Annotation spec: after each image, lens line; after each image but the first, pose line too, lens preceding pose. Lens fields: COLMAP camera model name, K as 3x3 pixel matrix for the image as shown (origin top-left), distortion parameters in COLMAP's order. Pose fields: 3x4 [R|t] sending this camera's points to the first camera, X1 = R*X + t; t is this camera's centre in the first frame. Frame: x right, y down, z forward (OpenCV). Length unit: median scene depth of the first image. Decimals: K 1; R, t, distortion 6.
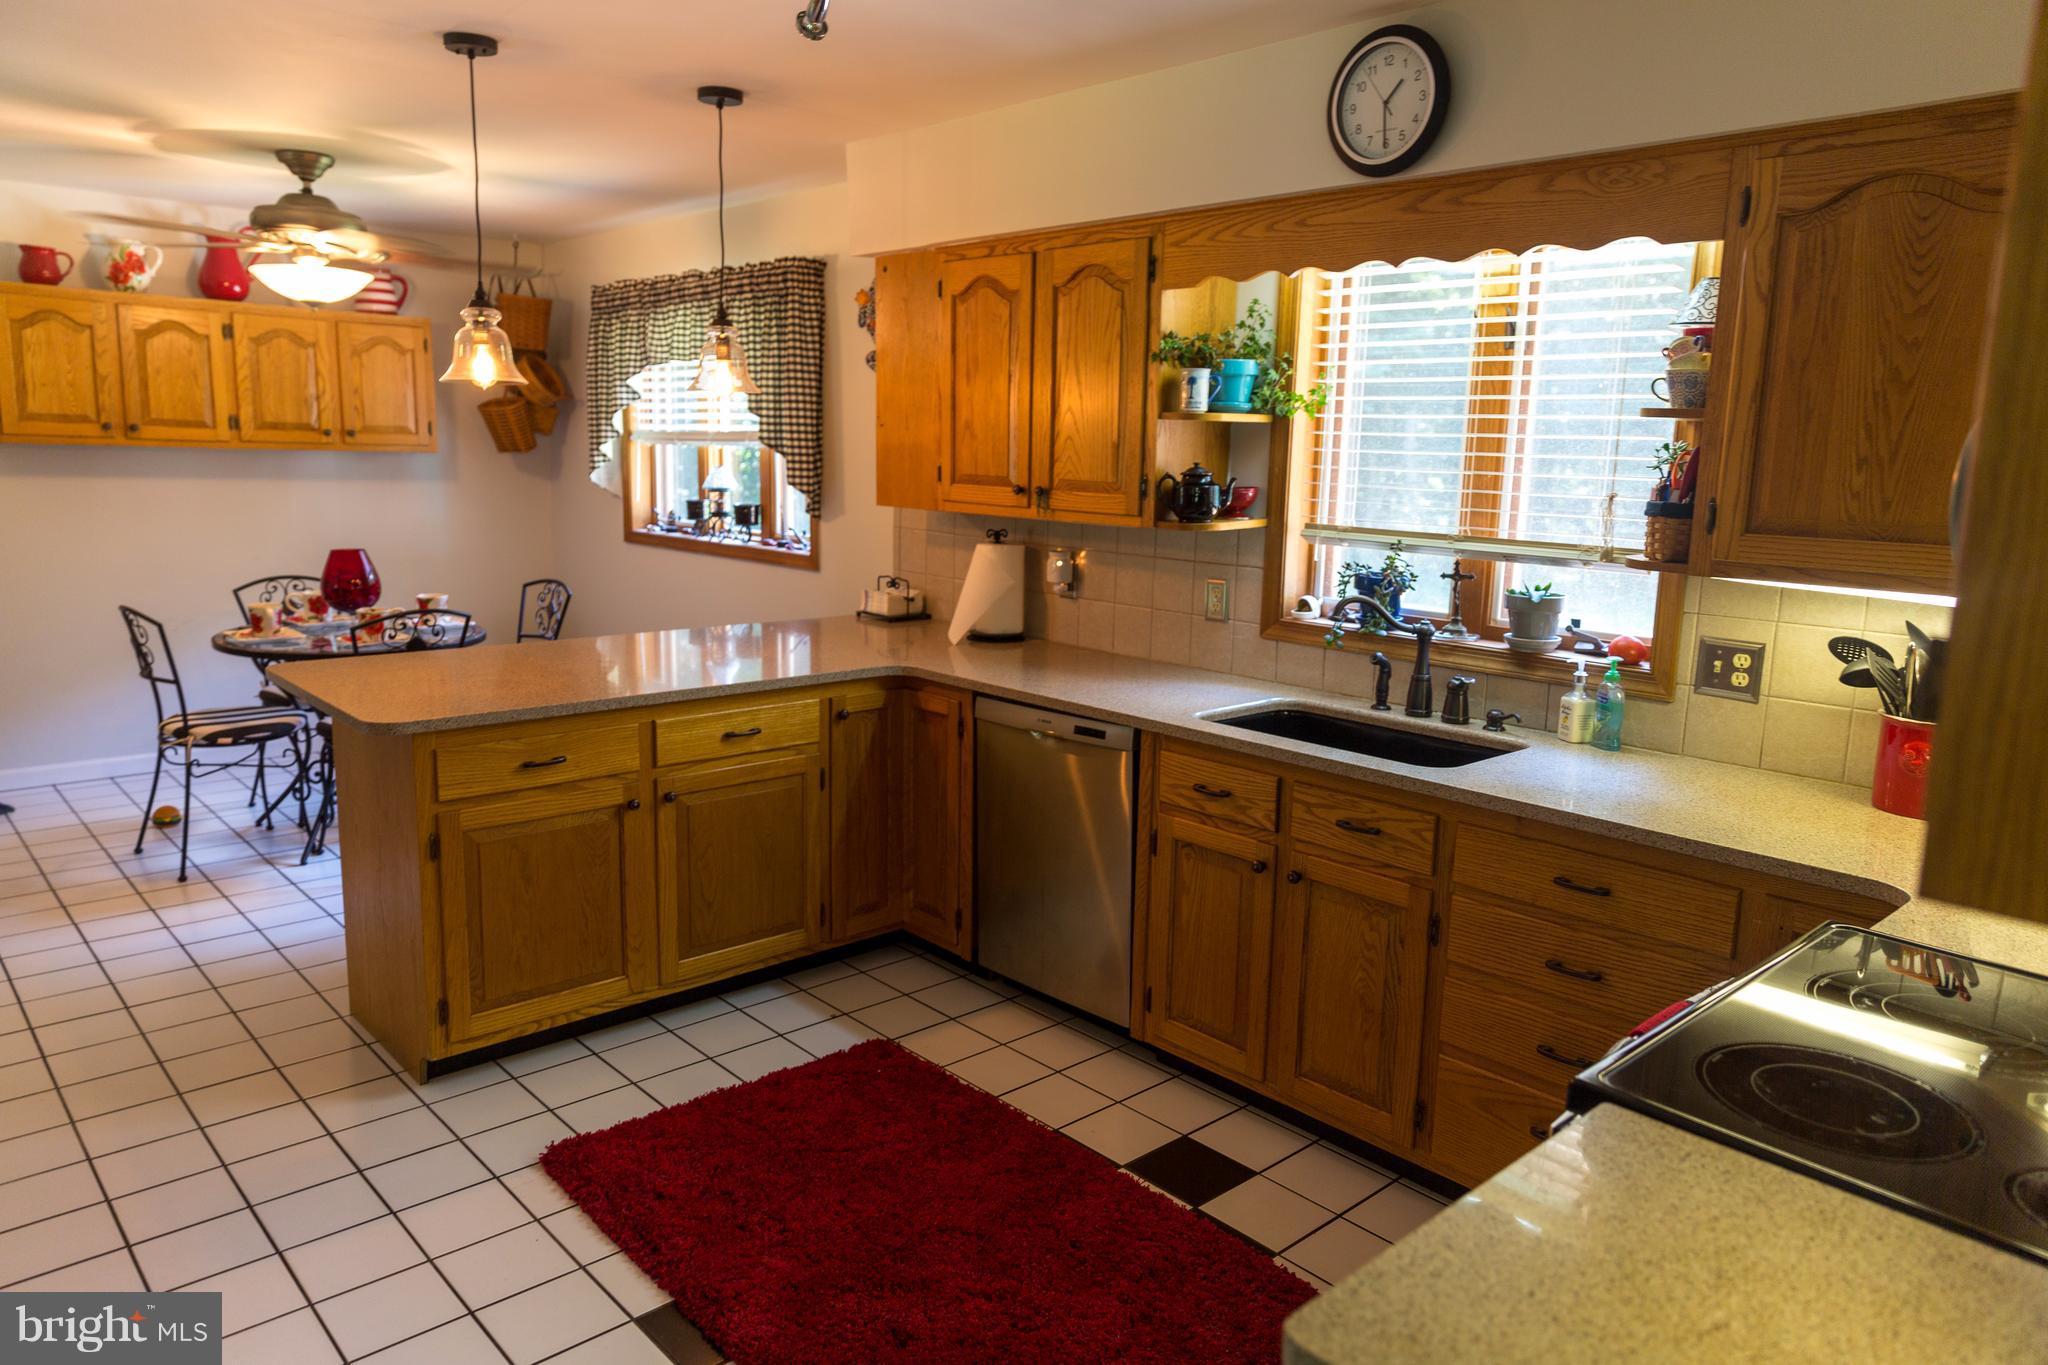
lens RADIAL K [[1345.3, 0, 1018.6], [0, 1345.3, 681.8], [0, 0, 1]] dist [0.007101, -0.001799]
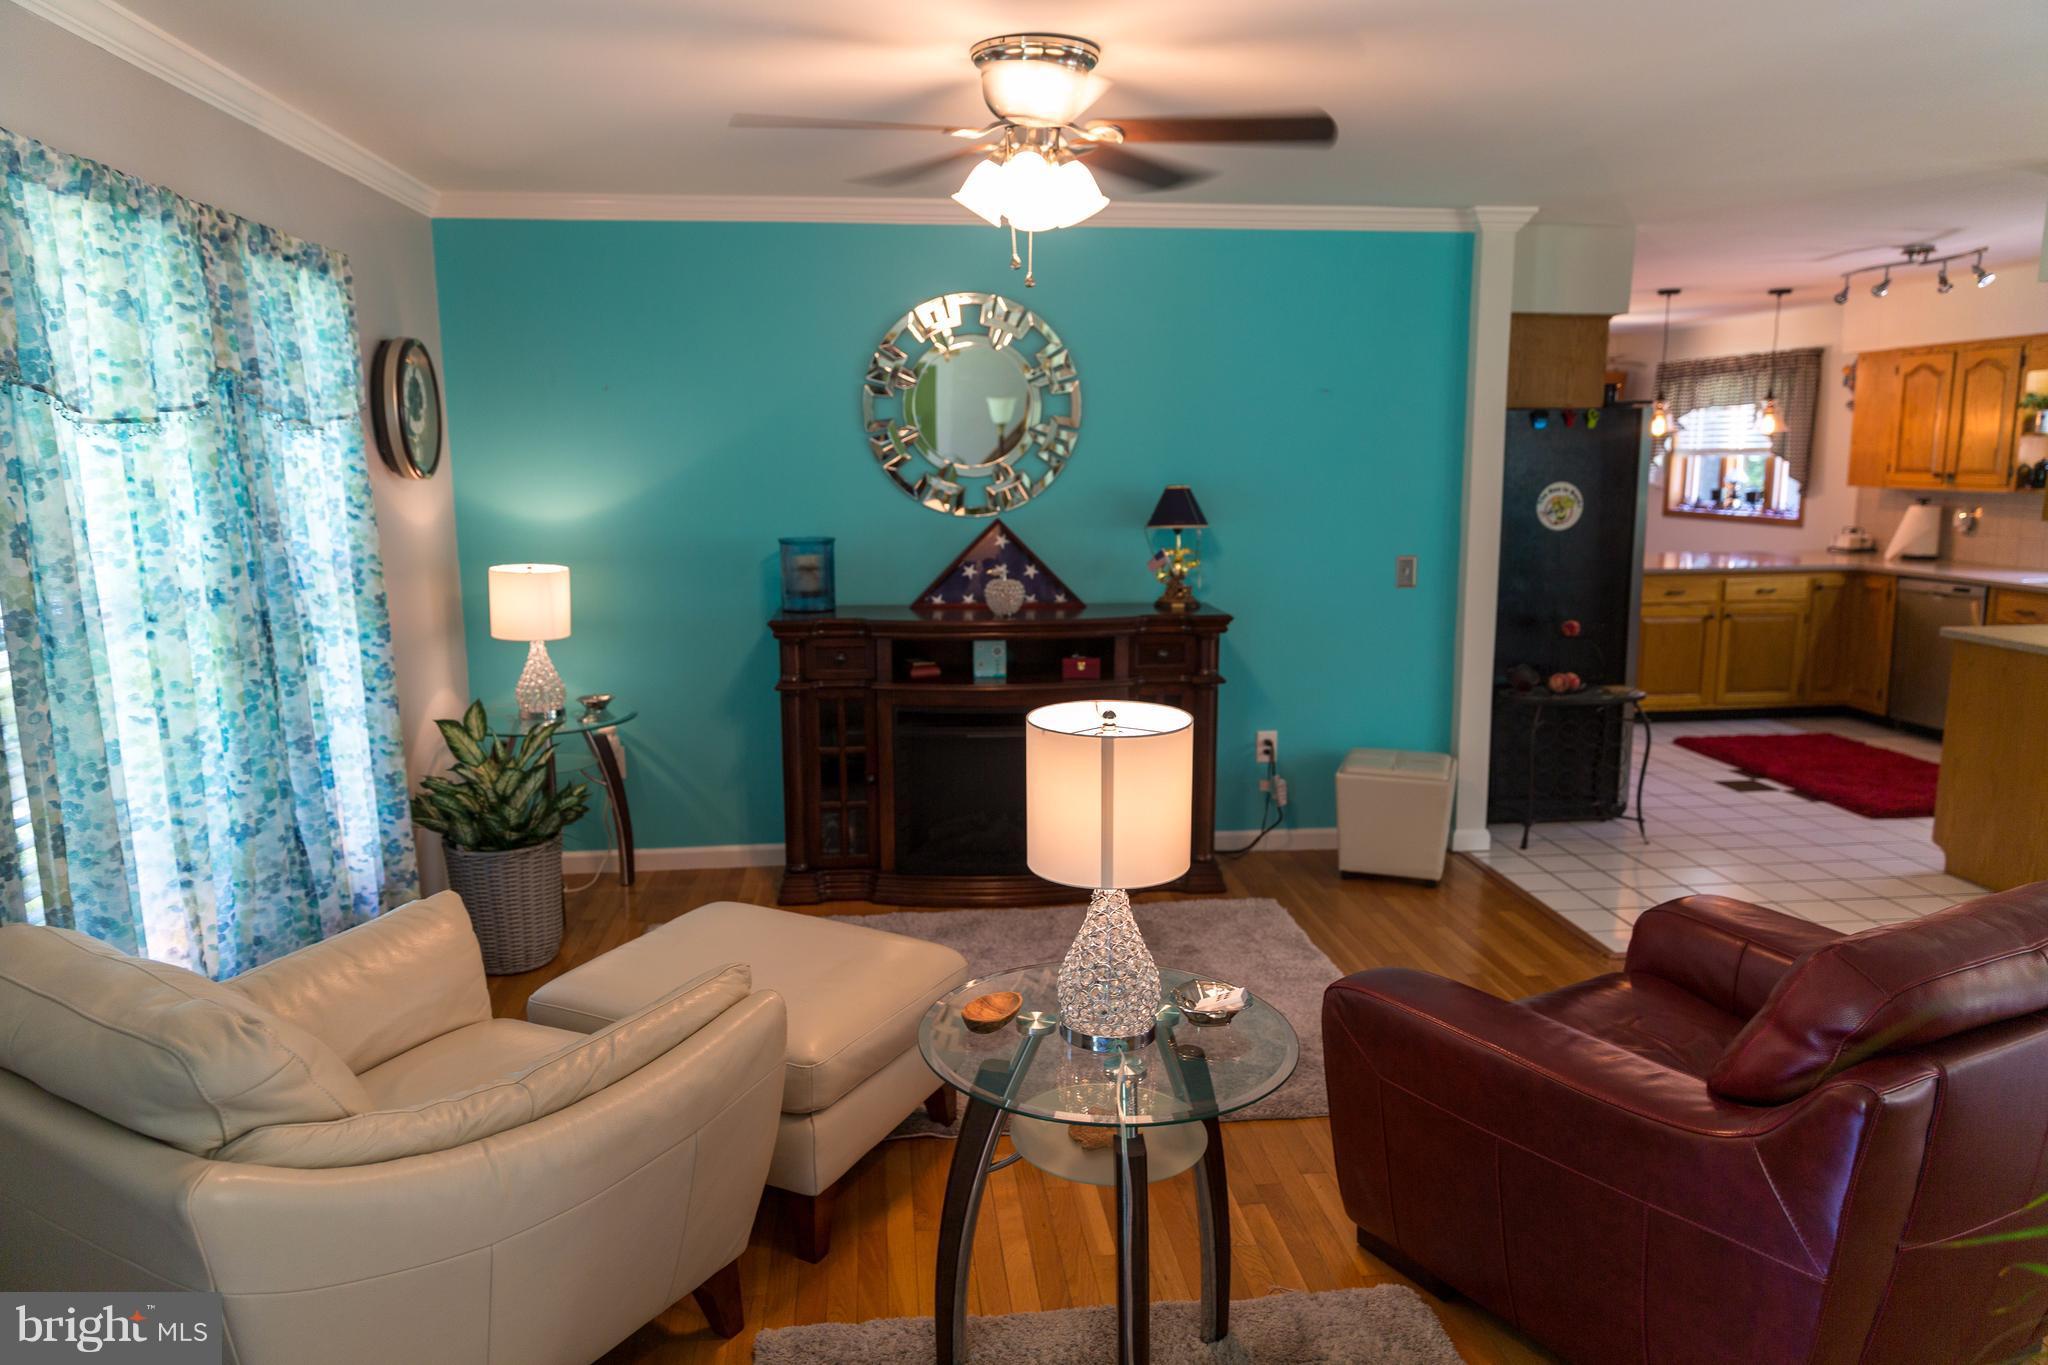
lens RADIAL K [[1345.3, 0, 1018.6], [0, 1345.3, 681.8], [0, 0, 1]] dist [0.007101, -0.001799]
pose [[0.802634, 0.072022, -0.592108, 0.104815], [-0.077916, 0.996837, 0.015633, 0.212299], [0.591361, 0.033587, 0.805707, -1.249275]]
